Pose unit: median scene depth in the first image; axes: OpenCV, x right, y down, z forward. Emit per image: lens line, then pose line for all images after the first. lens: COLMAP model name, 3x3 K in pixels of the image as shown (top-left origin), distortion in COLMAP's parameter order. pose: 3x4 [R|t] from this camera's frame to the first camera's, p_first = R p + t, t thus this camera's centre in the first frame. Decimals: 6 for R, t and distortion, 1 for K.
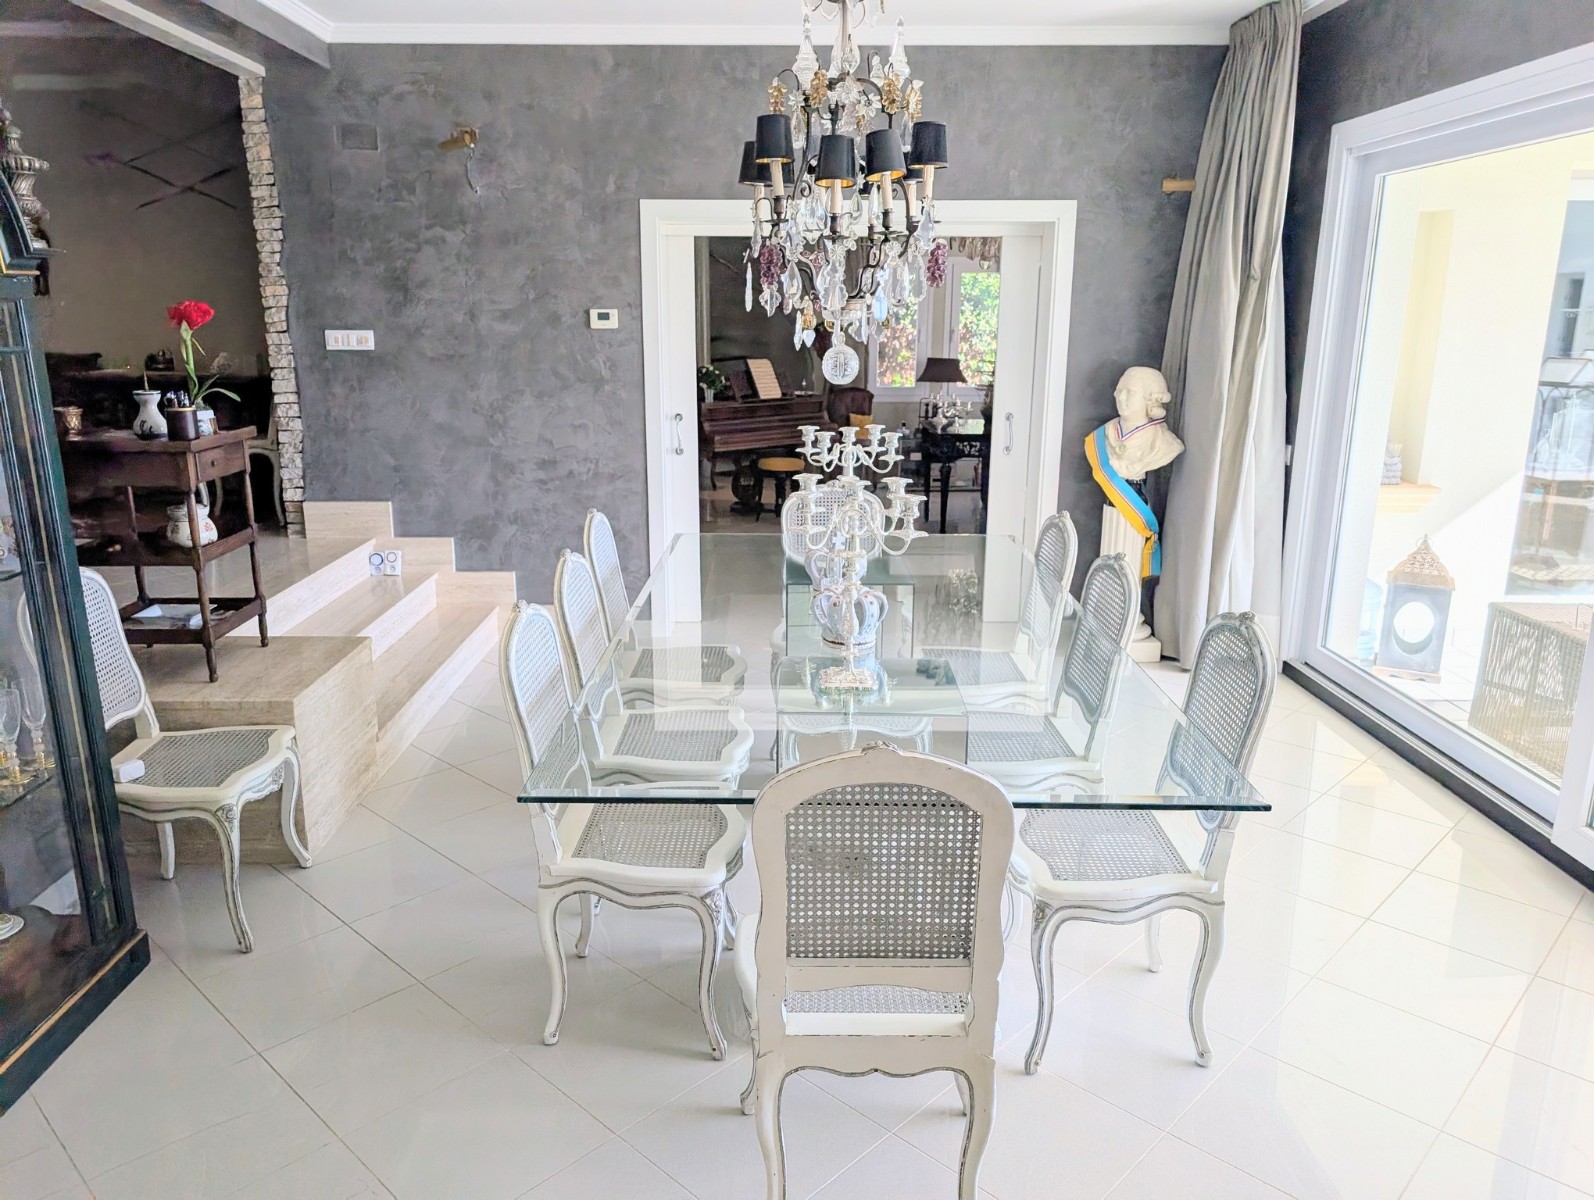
lens RADIAL K [[1130.4, 0, 790.4], [0, 1130.4, 622.6], [0, 0, 1]] dist [-0.012790, -0.005327]
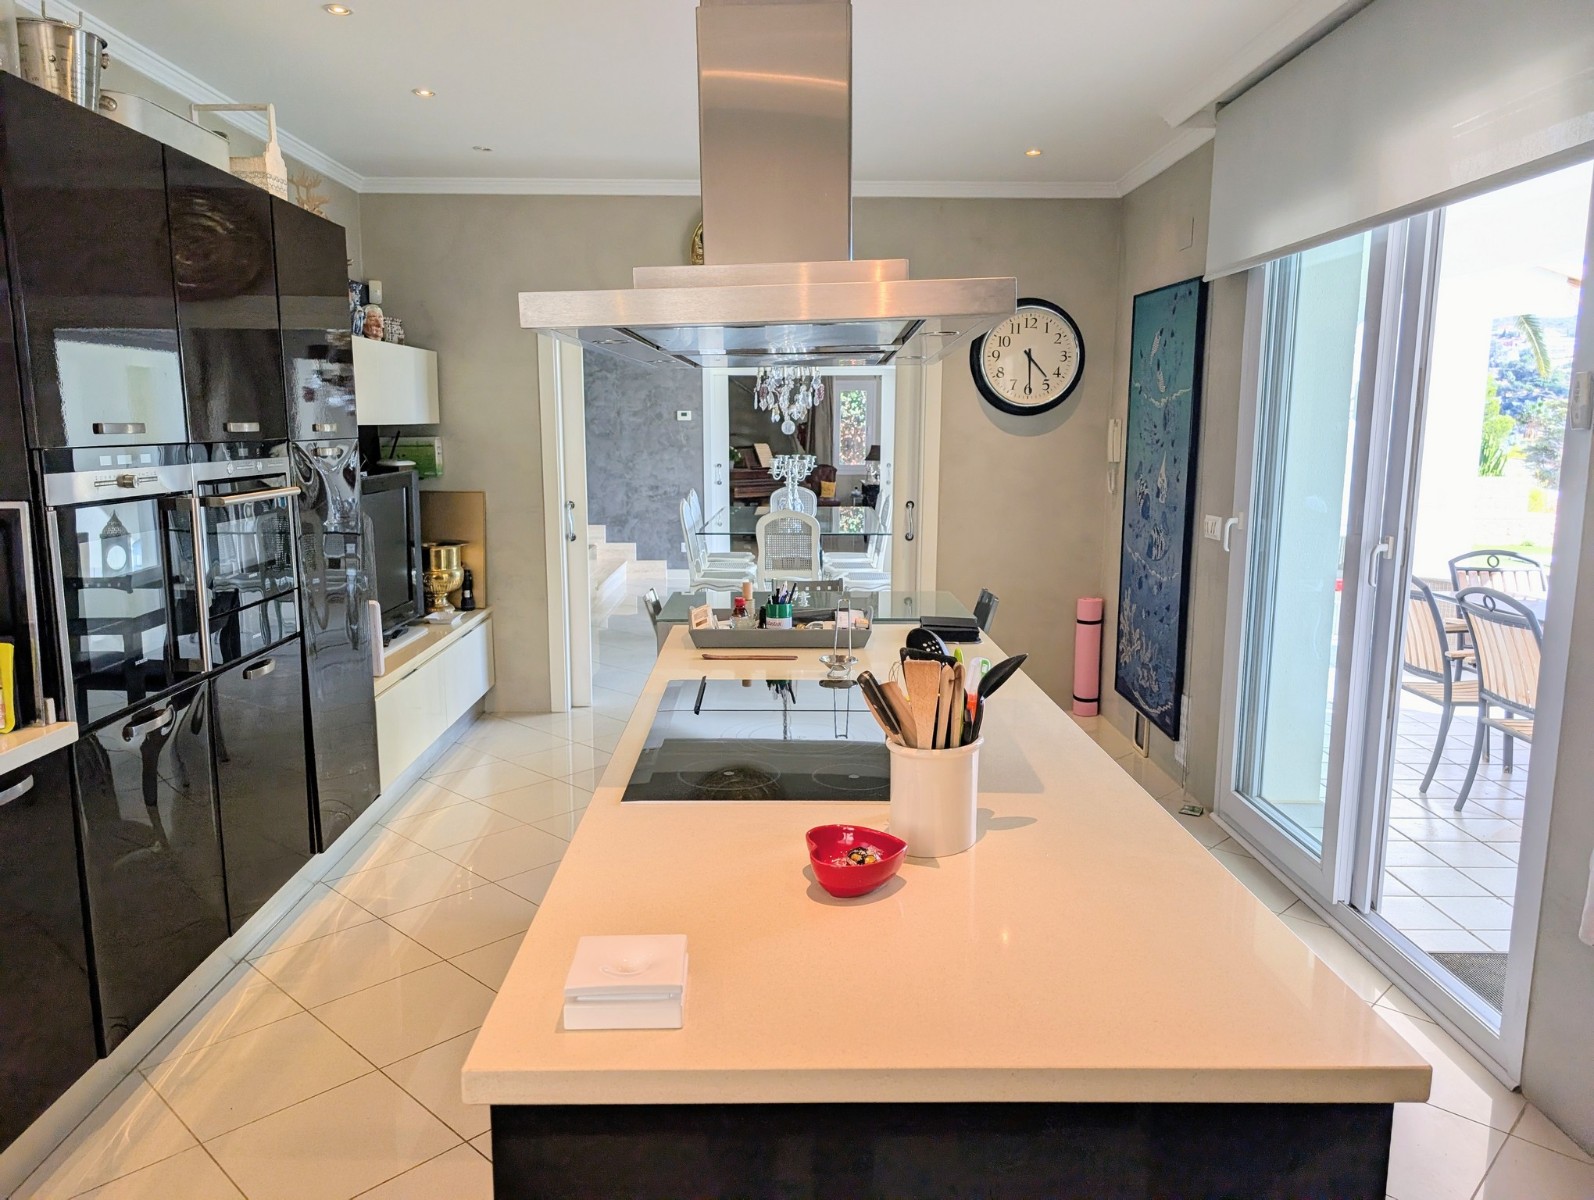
lens RADIAL K [[1130.4, 0, 790.4], [0, 1130.4, 622.6], [0, 0, 1]] dist [-0.012790, -0.005327]
pose [[0.999972, -0.000327, -0.007541, 0.039808], [-0.000370, 0.995746, -0.092142, 0.290560], [0.007539, 0.092143, 0.995717, -0.991648]]
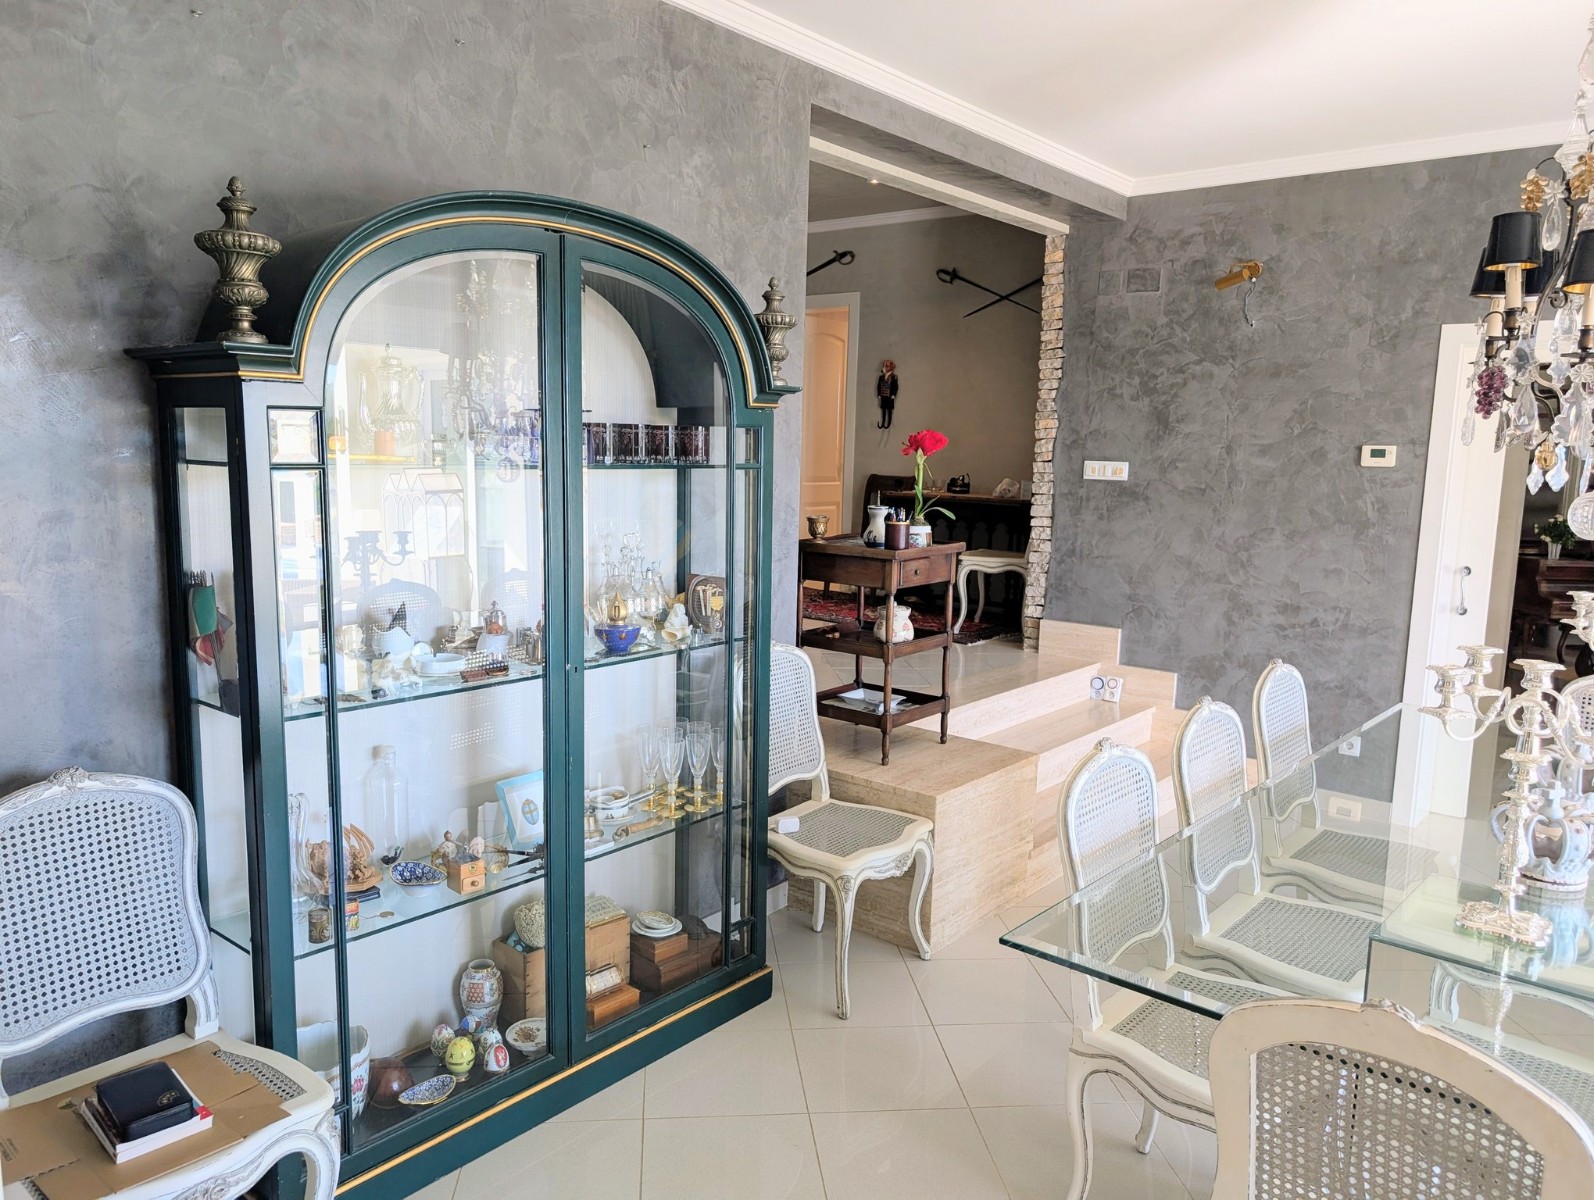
lens RADIAL K [[1136.4, 0, 791.0], [0, 1136.4, 605.6], [0, 0, 1]] dist [0.005440, -0.009417]
pose [[0.750162, 0.104842, -0.652890, 0.088448], [-0.189700, 0.979970, -0.060598, -0.010839], [0.633459, 0.169312, 0.755025, 0.048370]]
